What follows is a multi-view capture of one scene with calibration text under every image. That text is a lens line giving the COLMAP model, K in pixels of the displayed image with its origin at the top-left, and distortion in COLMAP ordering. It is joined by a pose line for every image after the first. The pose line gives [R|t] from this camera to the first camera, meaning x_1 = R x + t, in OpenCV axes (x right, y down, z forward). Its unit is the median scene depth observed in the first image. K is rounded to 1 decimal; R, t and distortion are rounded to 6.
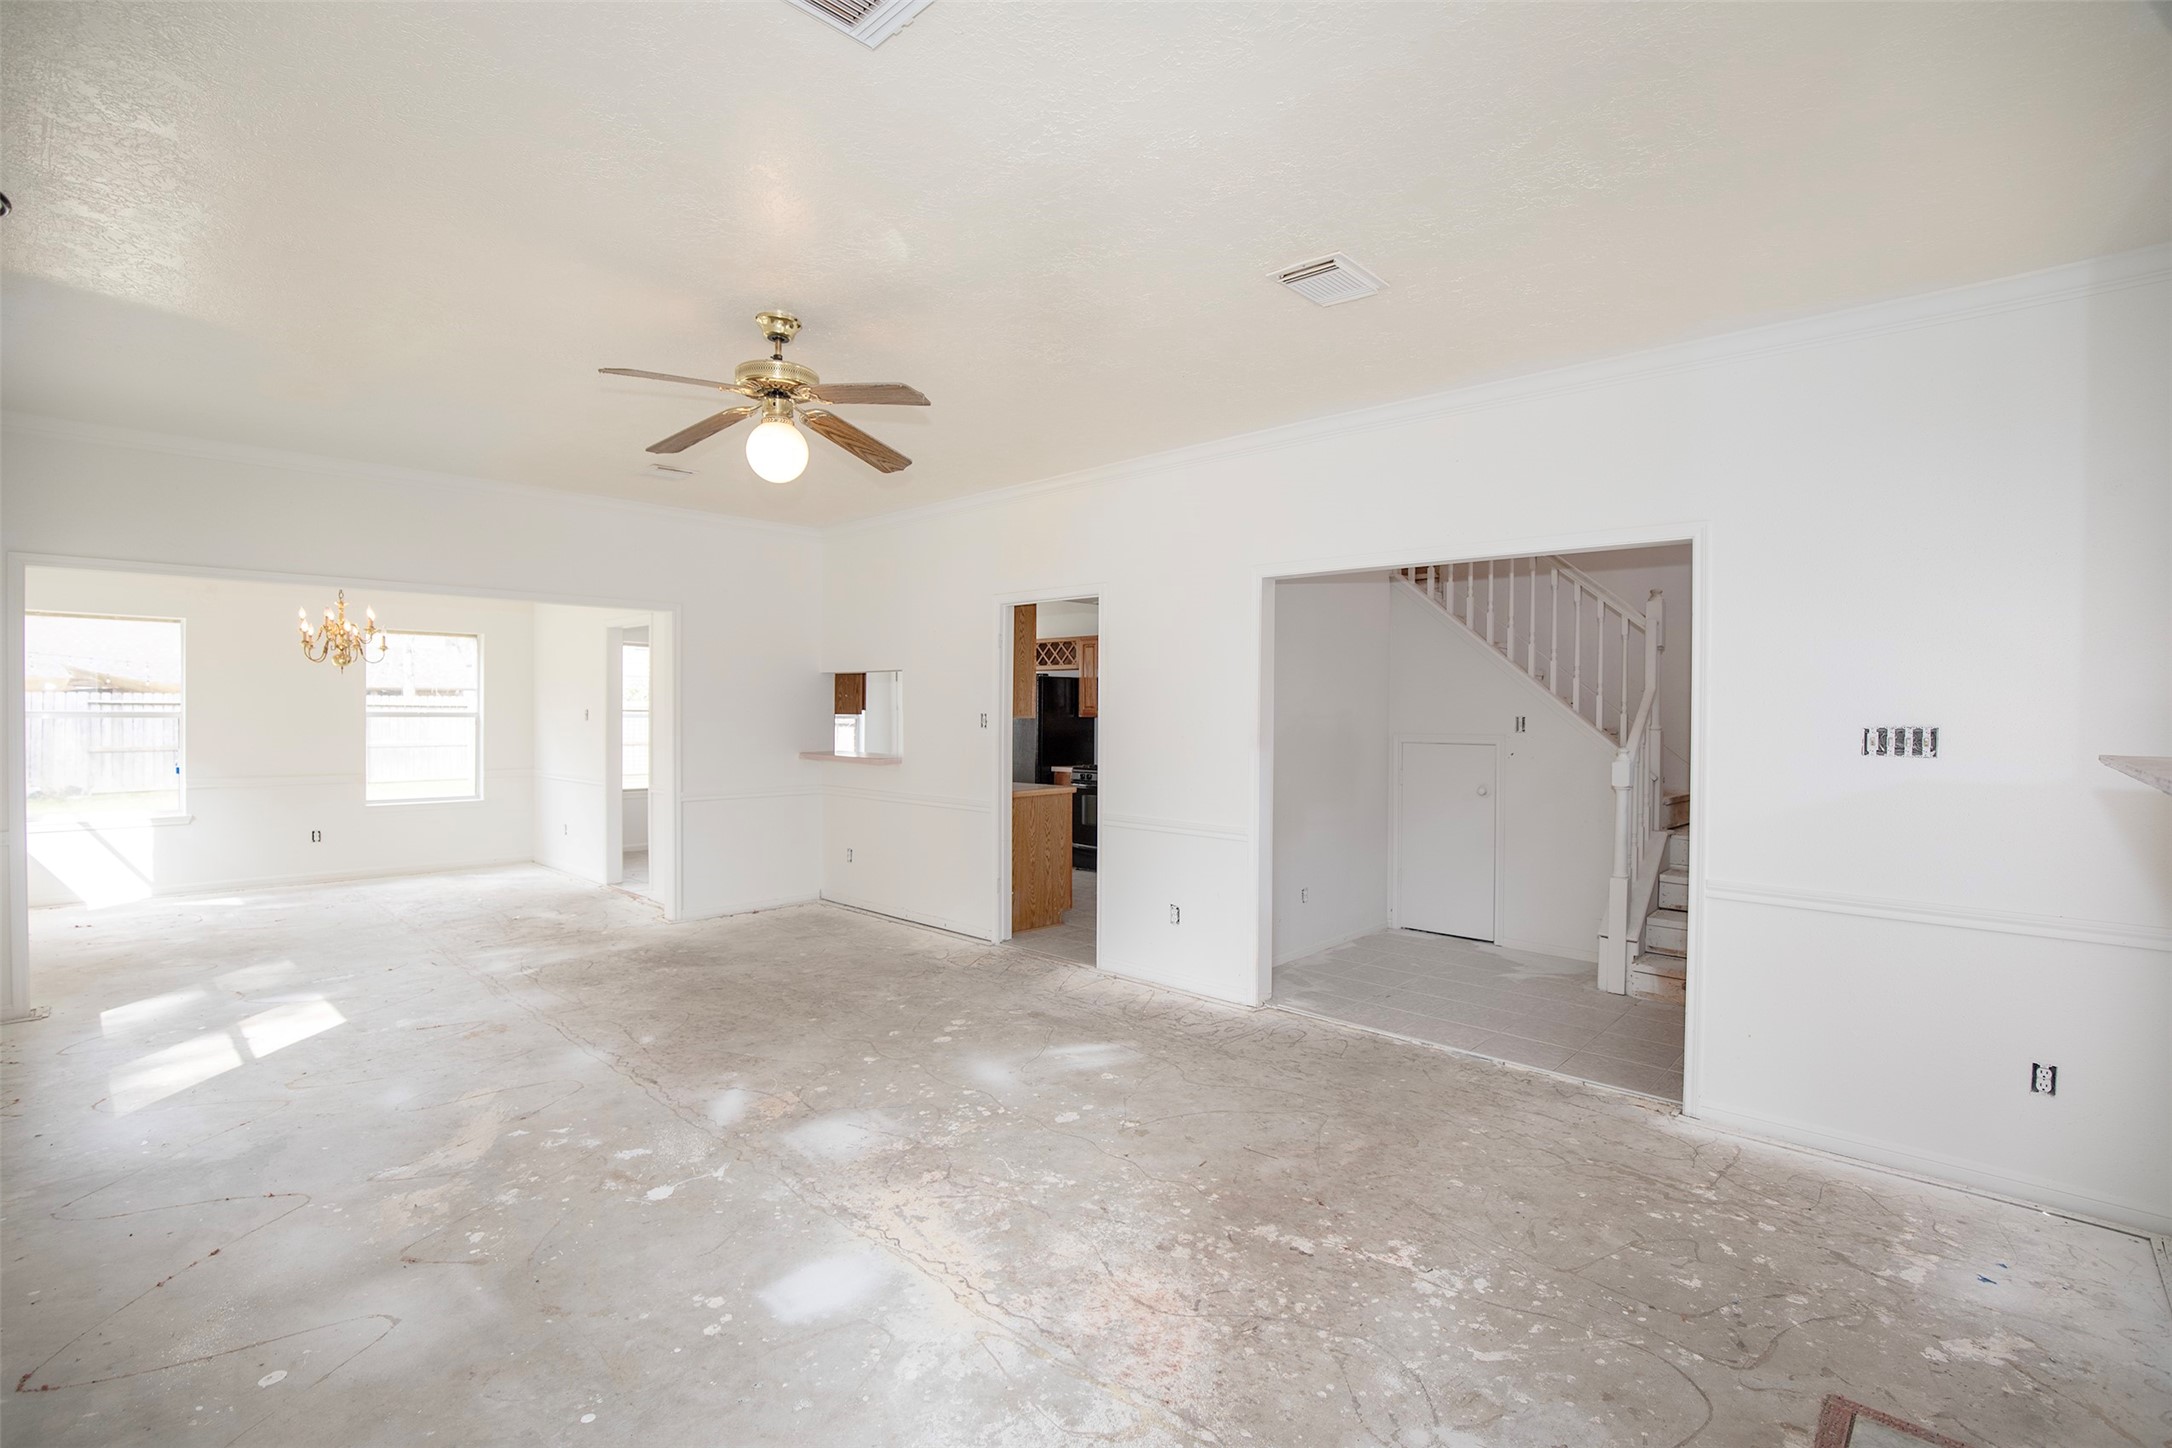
lens RADIAL K [[996.5, 0, 1101.1], [0, 996.5, 725.8], [0, 0, 1]] dist [-0.041281, 0.009226]
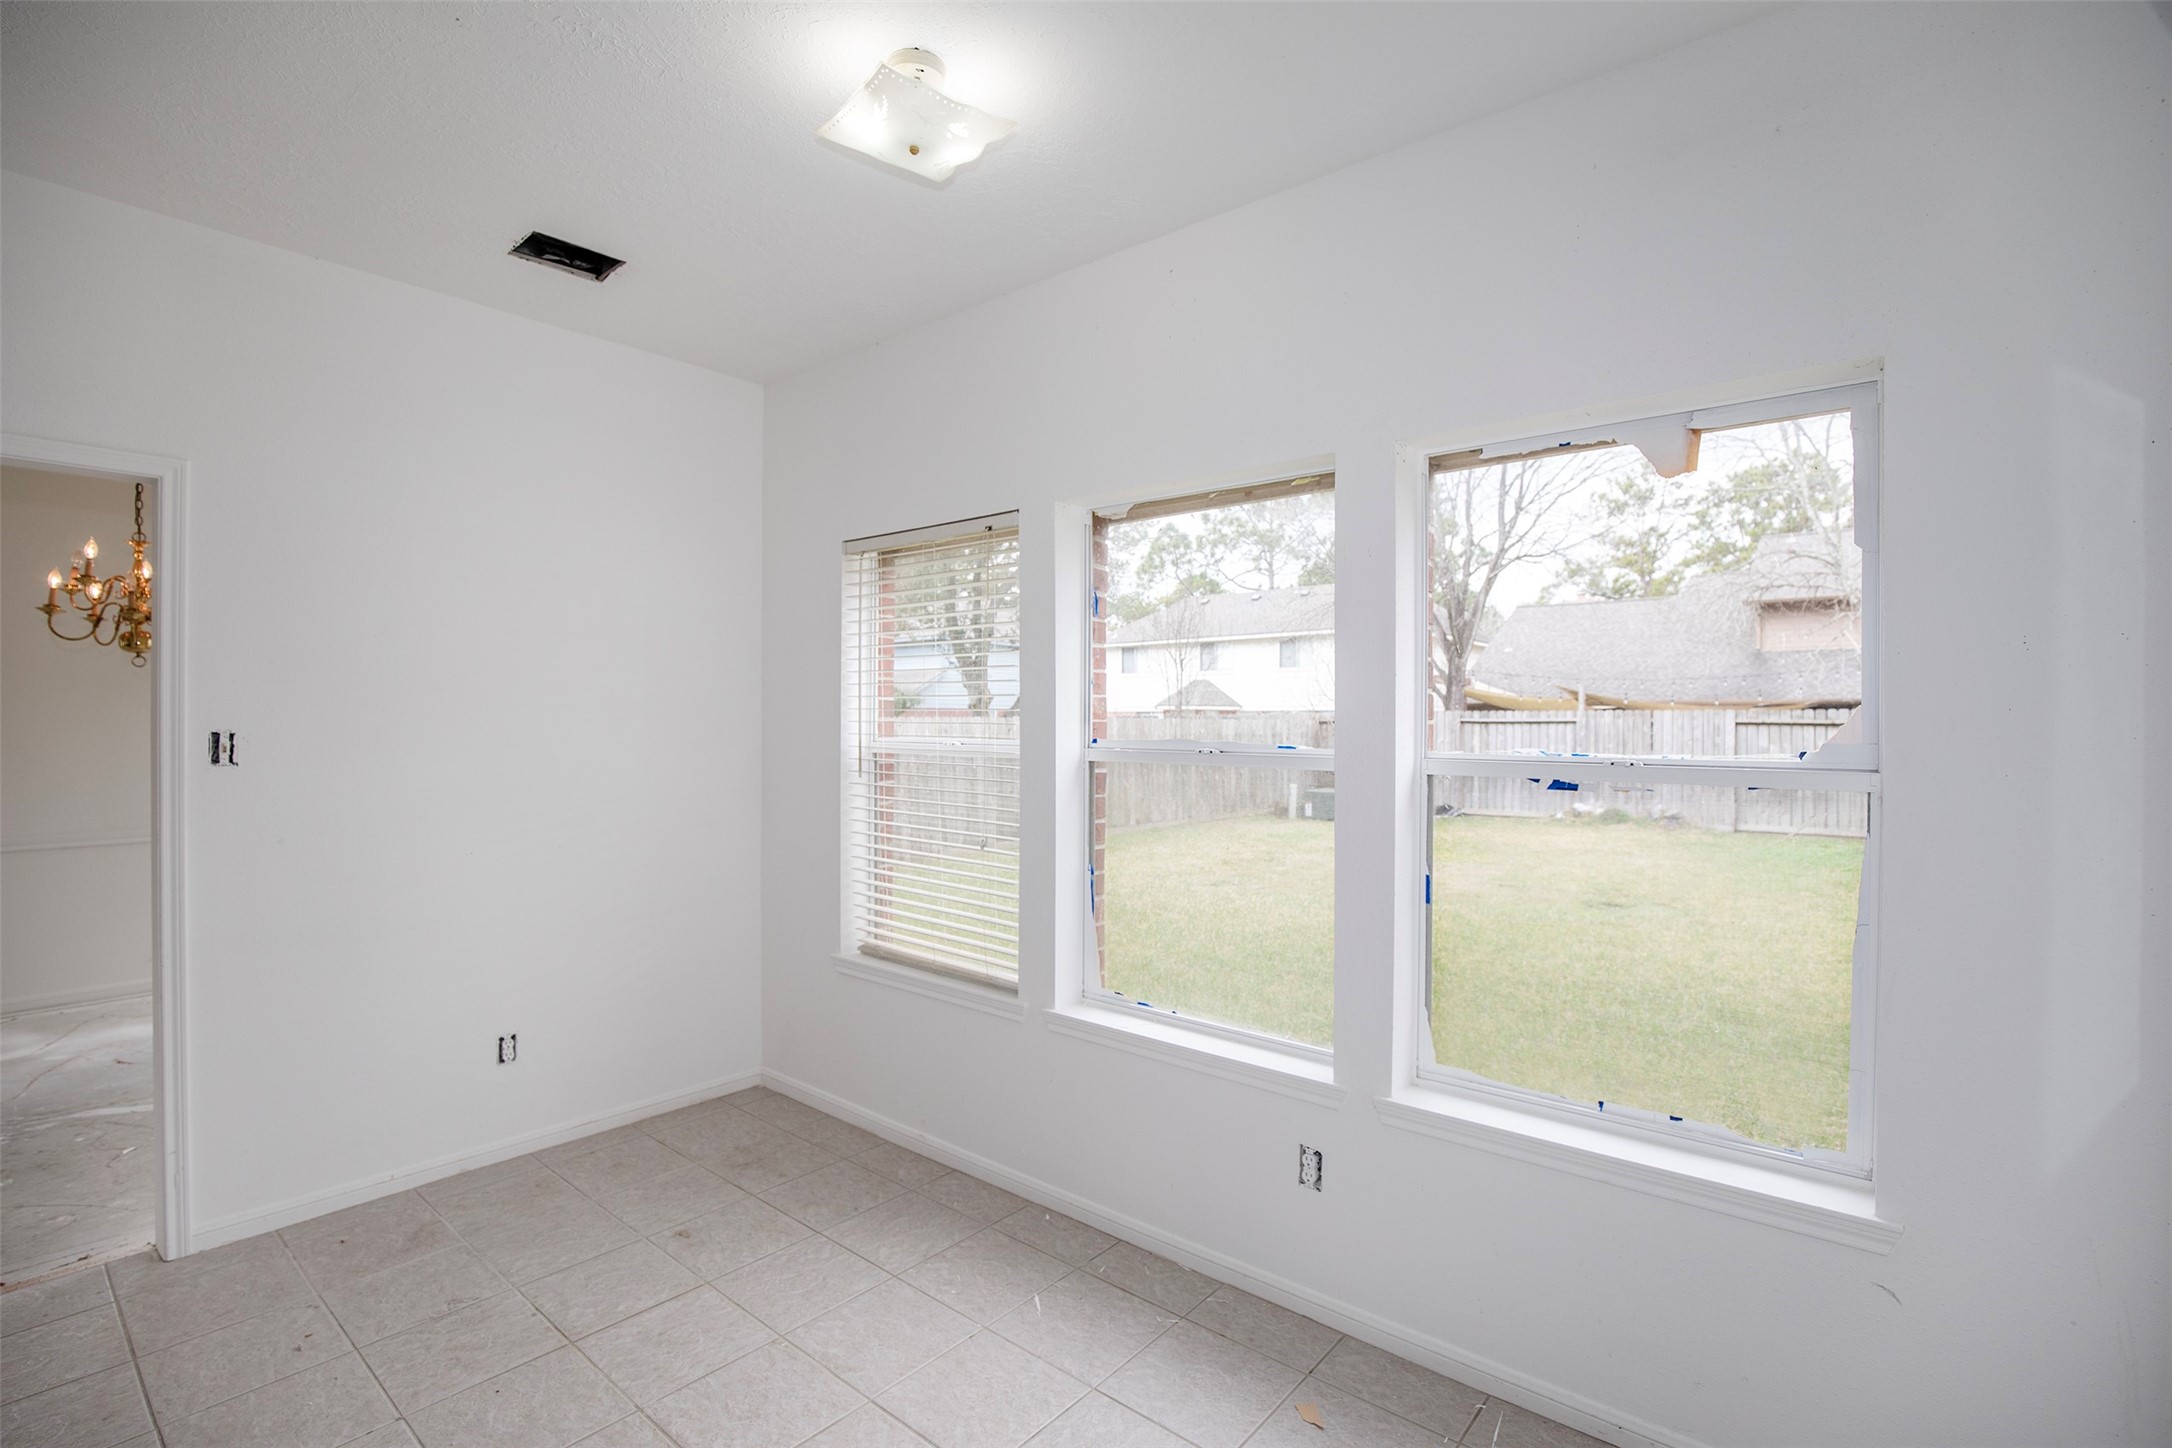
lens RADIAL K [[996.5, 0, 1101.1], [0, 996.5, 725.8], [0, 0, 1]] dist [-0.041281, 0.009226]
pose [[0.064208, -0.002604, -0.997933, -0.321443], [-0.018679, 0.999818, -0.003811, -0.041320], [0.997762, 0.018885, 0.064148, 2.666665]]
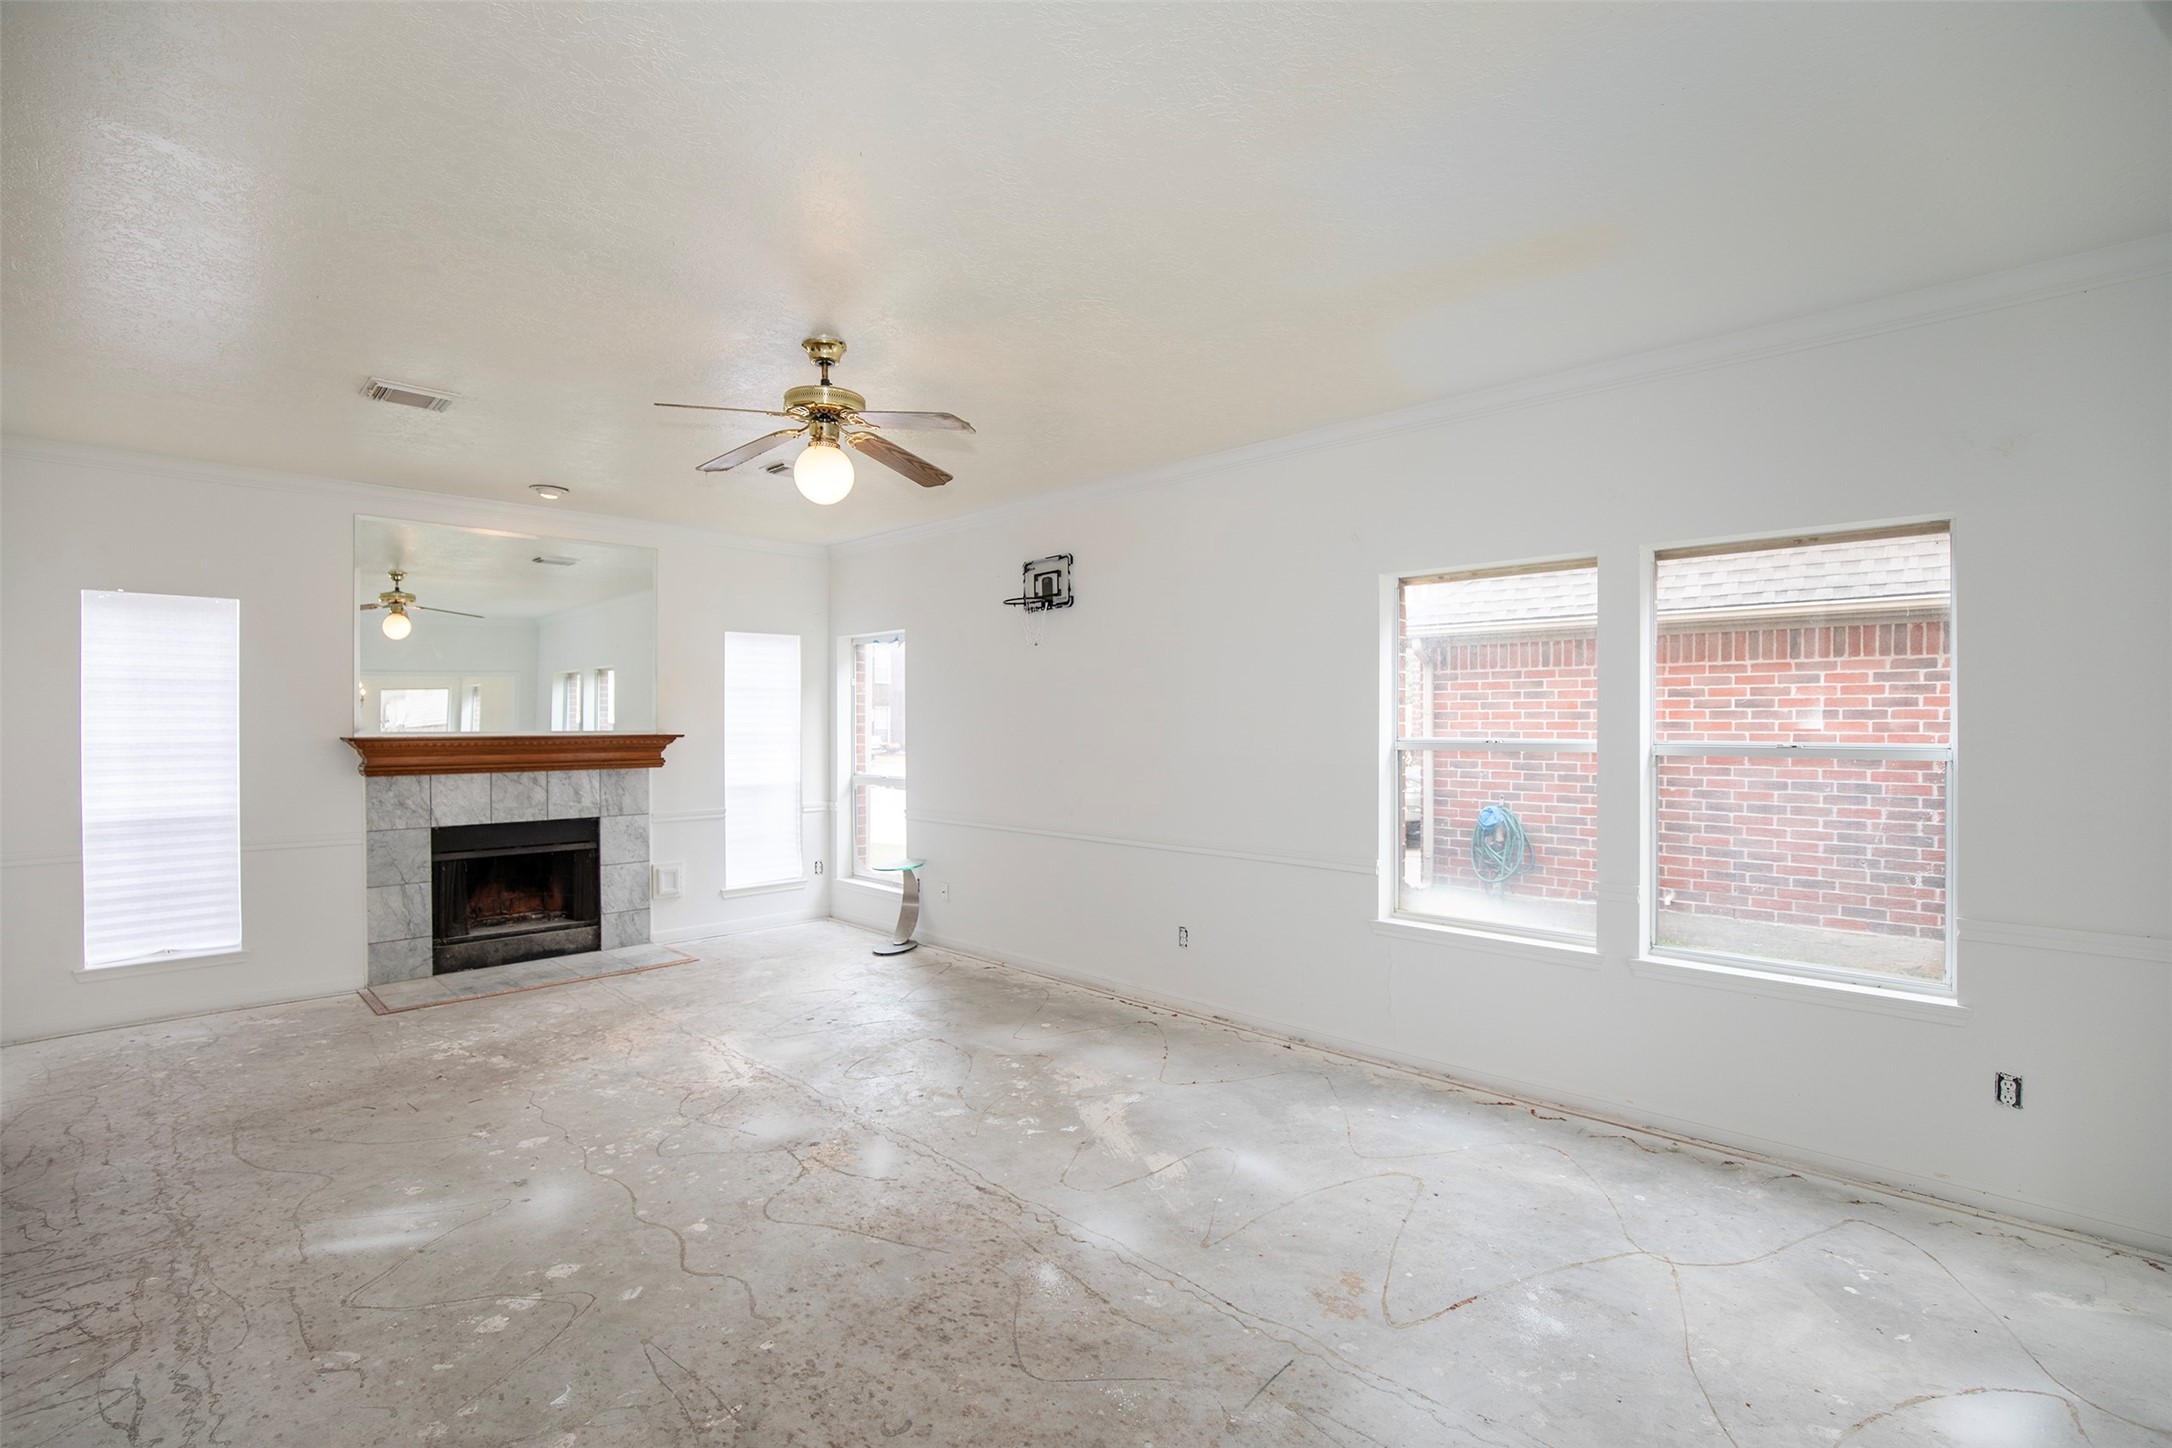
lens RADIAL K [[992.2, 0, 1099.5], [0, 992.2, 723.1], [0, 0, 1]] dist [-0.037708, 0.007851]
pose [[-0.999685, -0.004820, 0.024616, -0.560584], [-0.004424, 0.999860, 0.016112, -0.032706], [-0.024691, 0.015998, -0.999567, 1.769109]]
